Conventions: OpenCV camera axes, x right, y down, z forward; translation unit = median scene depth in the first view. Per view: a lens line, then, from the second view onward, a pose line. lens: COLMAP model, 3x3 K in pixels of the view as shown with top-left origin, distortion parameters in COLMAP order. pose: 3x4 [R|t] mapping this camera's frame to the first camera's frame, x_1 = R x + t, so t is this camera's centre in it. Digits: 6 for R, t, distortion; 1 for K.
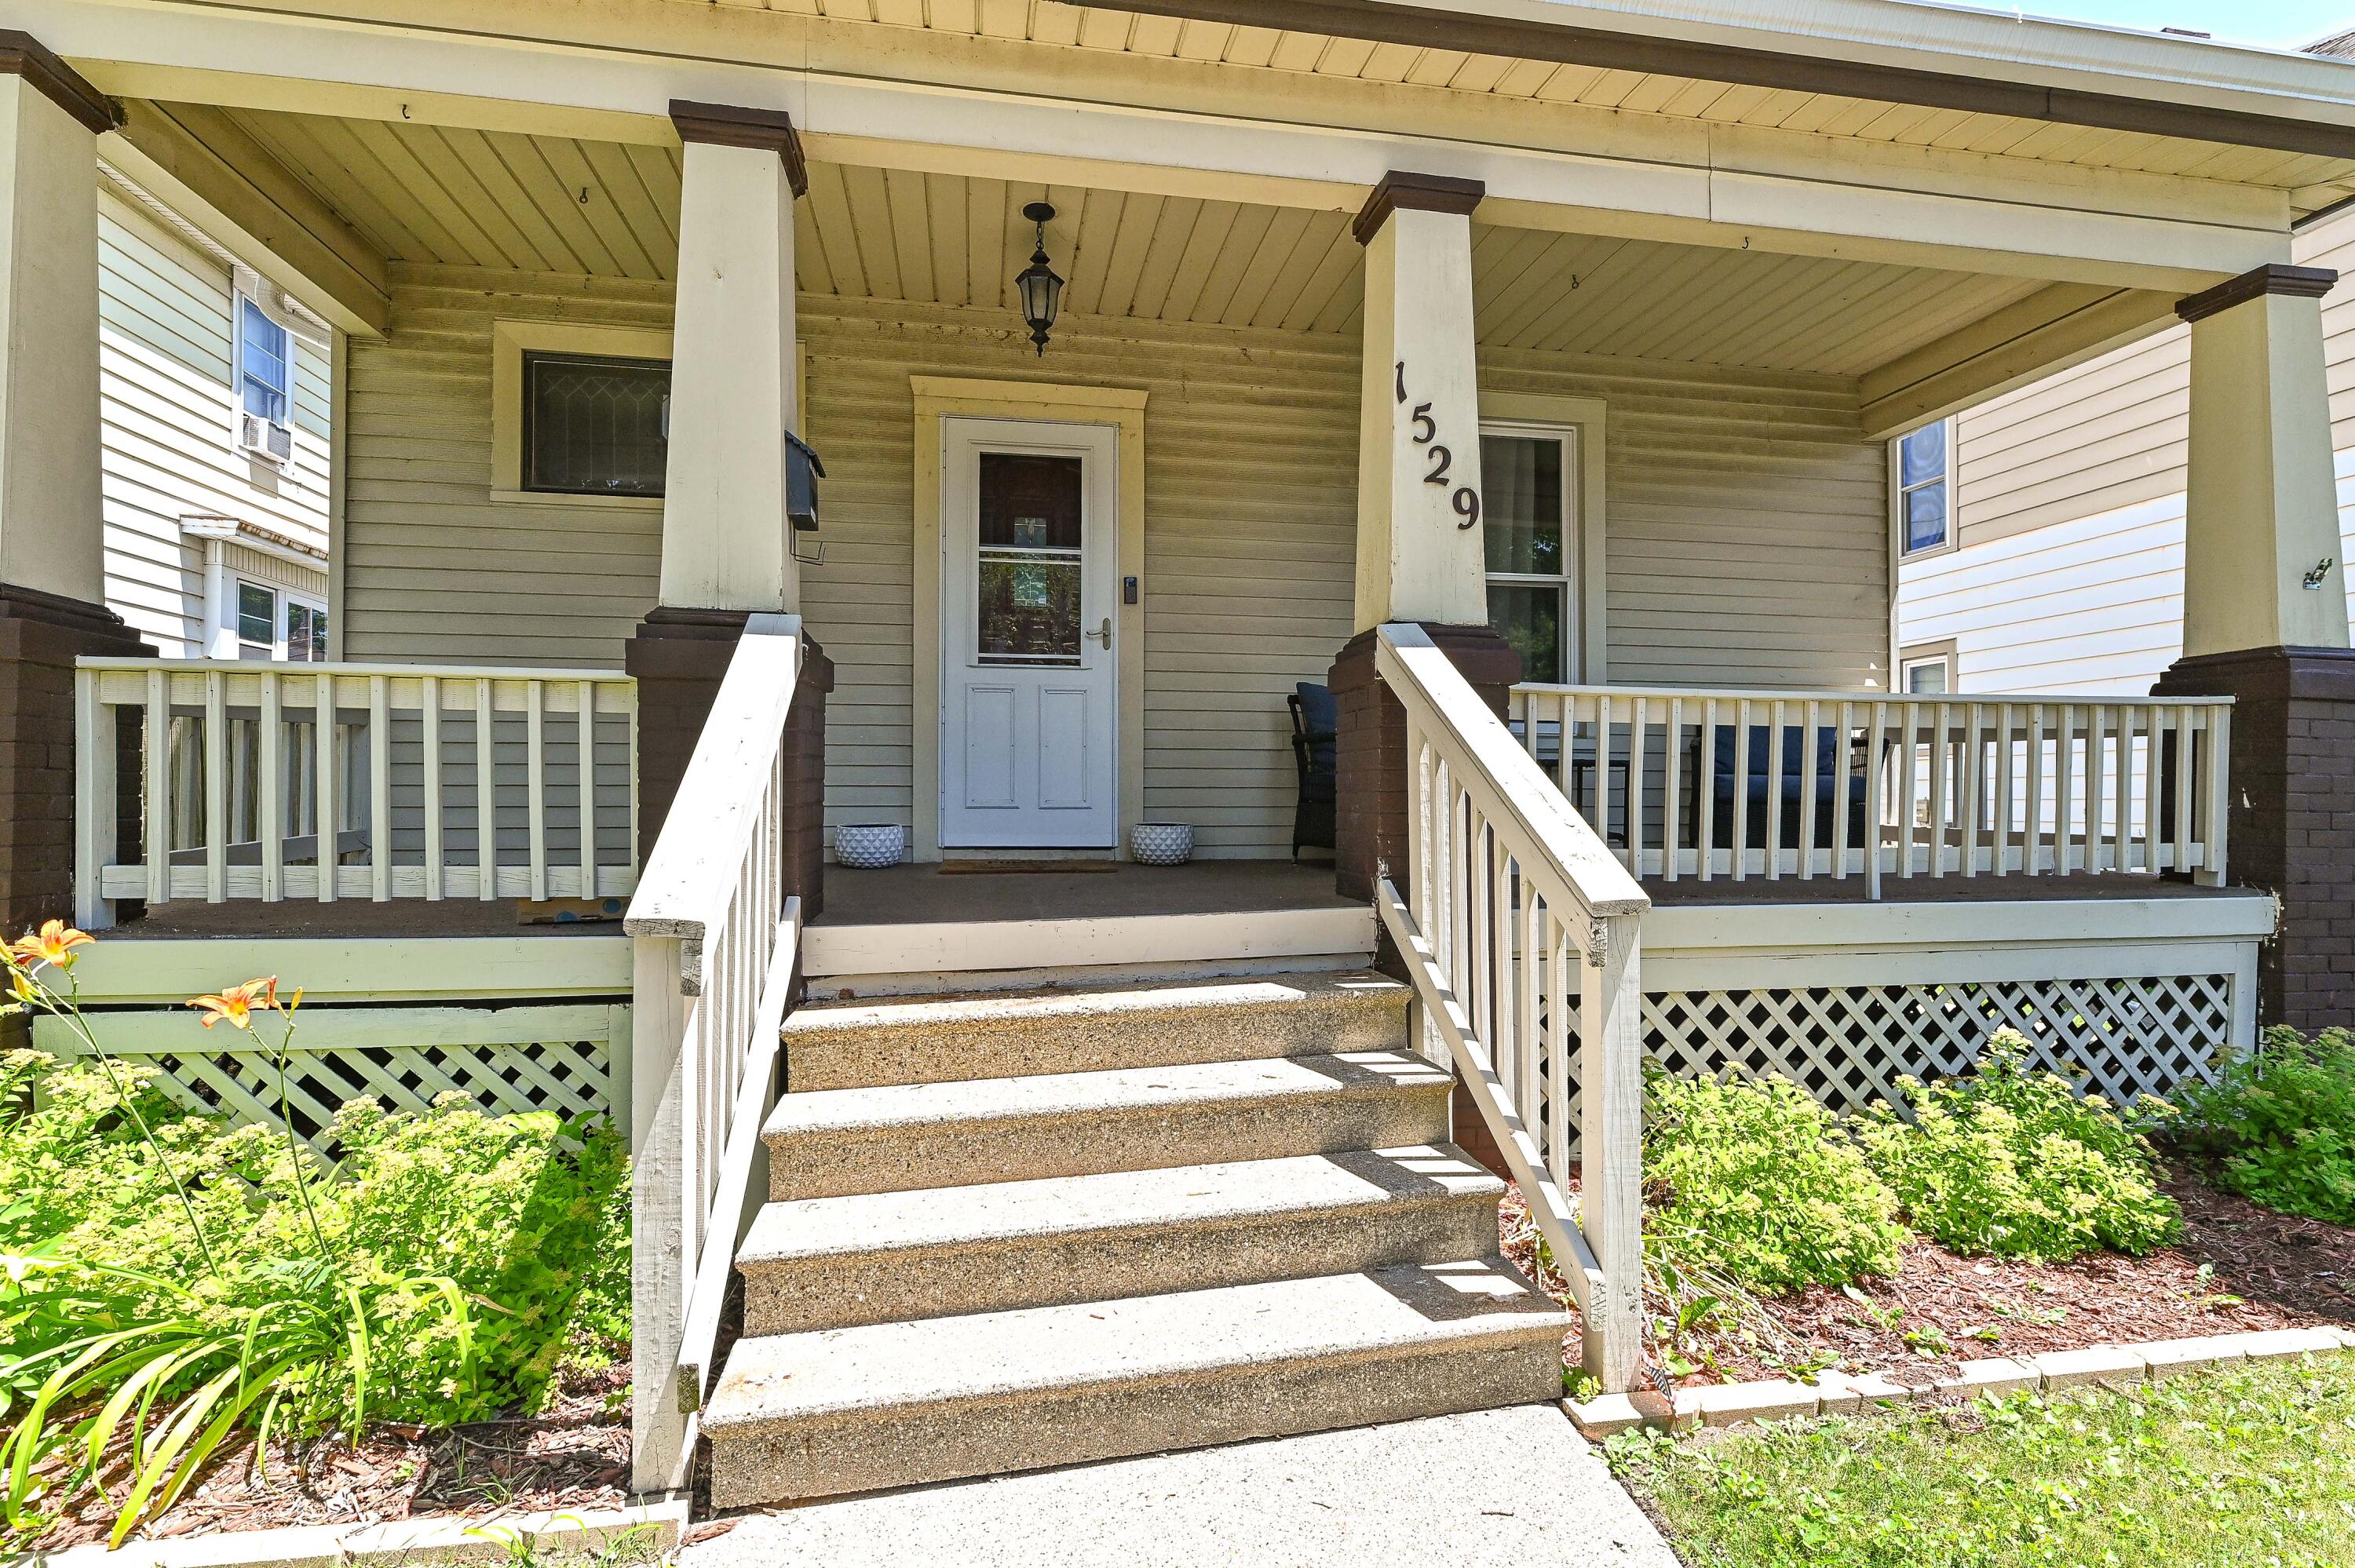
lens RADIAL K [[1084.0, 0, 1142.5], [0, 1084.0, 793.6], [0, 0, 1]] dist [0.003243, 0.000324]
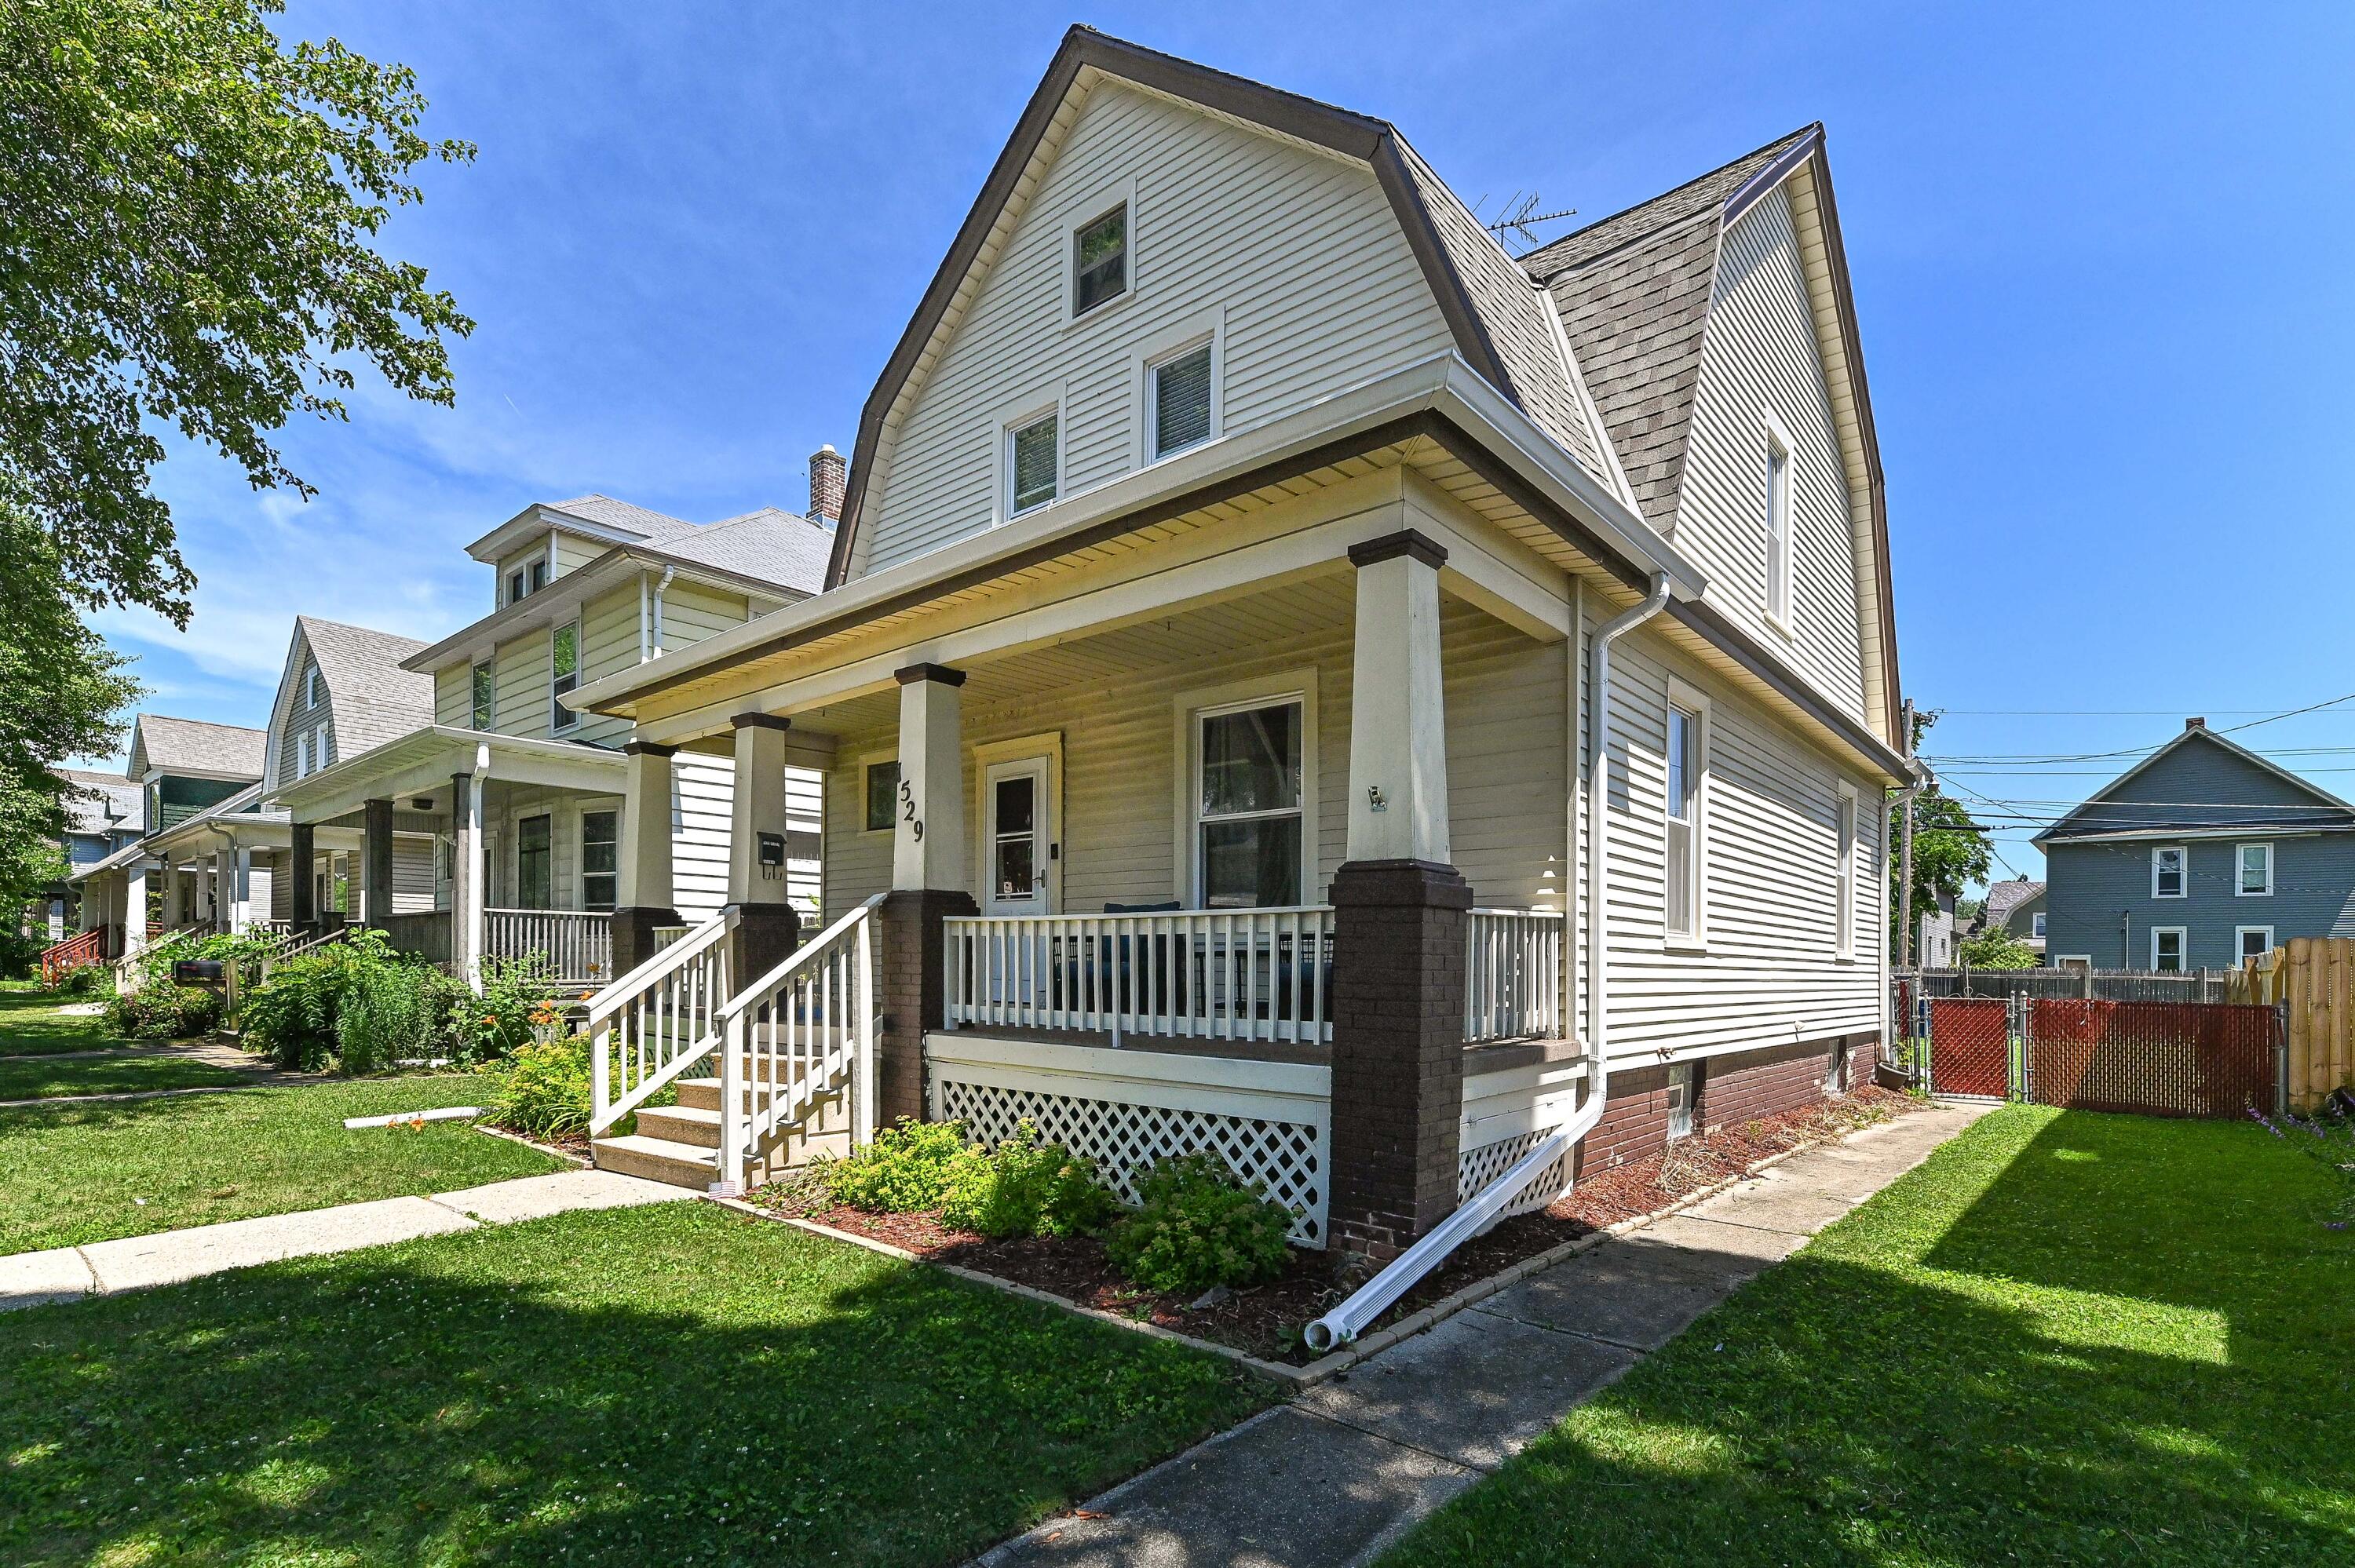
lens RADIAL K [[1128.9, 0, 1183.5], [0, 1128.9, 955.0], [0, 0, 1]] dist [-0.000078, 0.000044]
pose [[0.638685, 0.000287, -0.769469, 1.604214], [-0.005524, 0.999976, -0.004213, -0.022552], [0.769449, 0.006941, 0.638671, 0.043791]]
